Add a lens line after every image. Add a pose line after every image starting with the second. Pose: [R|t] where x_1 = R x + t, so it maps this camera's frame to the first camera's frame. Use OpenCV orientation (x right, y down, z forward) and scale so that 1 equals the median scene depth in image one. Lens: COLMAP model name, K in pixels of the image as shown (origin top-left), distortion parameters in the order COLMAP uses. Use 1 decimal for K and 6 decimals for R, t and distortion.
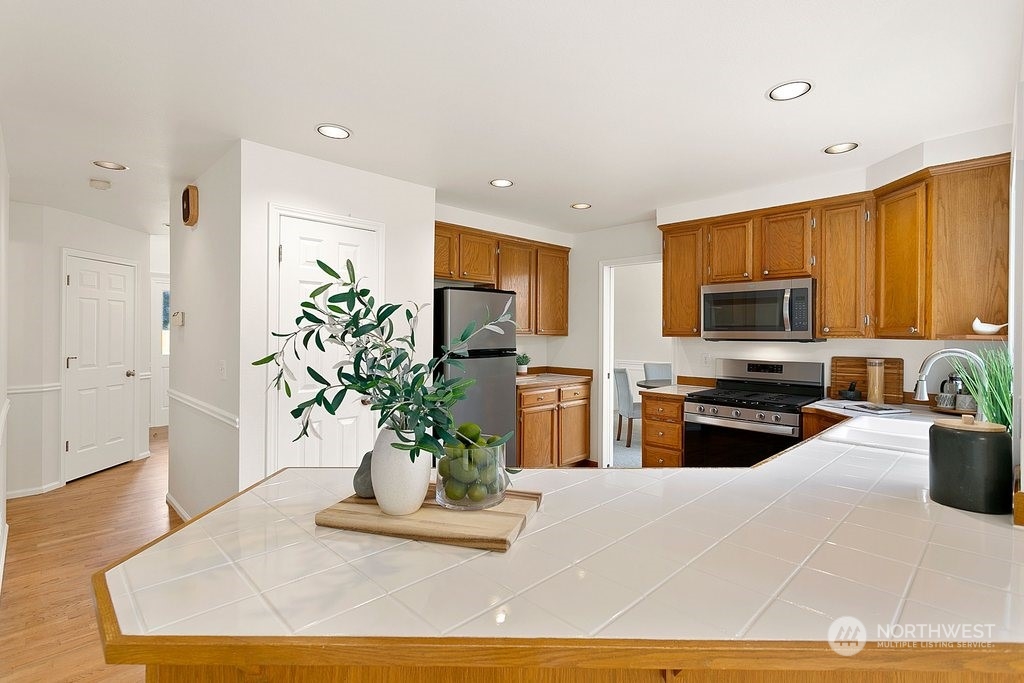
lens RADIAL K [[487.6, 0, 513.6], [0, 487.6, 337.3], [0, 0, 1]] dist [-0.001211, -0.000099]
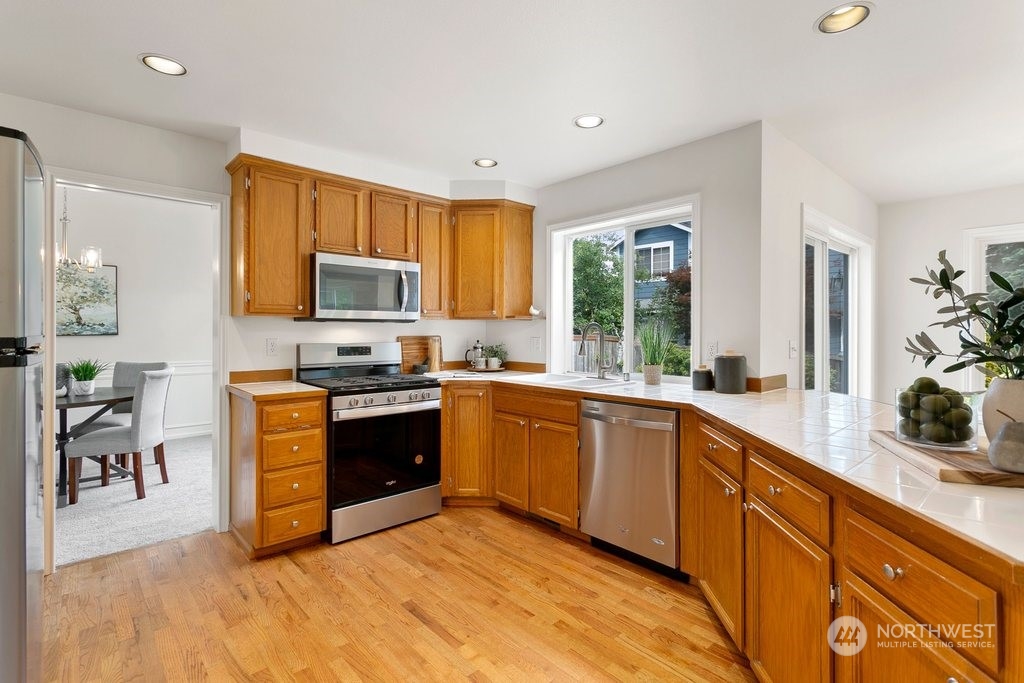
lens RADIAL K [[487.6, 0, 514.6], [0, 487.6, 333.2], [0, 0, 1]] dist [-0.001211, -0.000099]
pose [[0.042250, -0.010403, 0.999053, -0.483785], [0.007131, 0.999923, 0.010111, 0.025449], [-0.999082, 0.006697, 0.042321, 0.757302]]
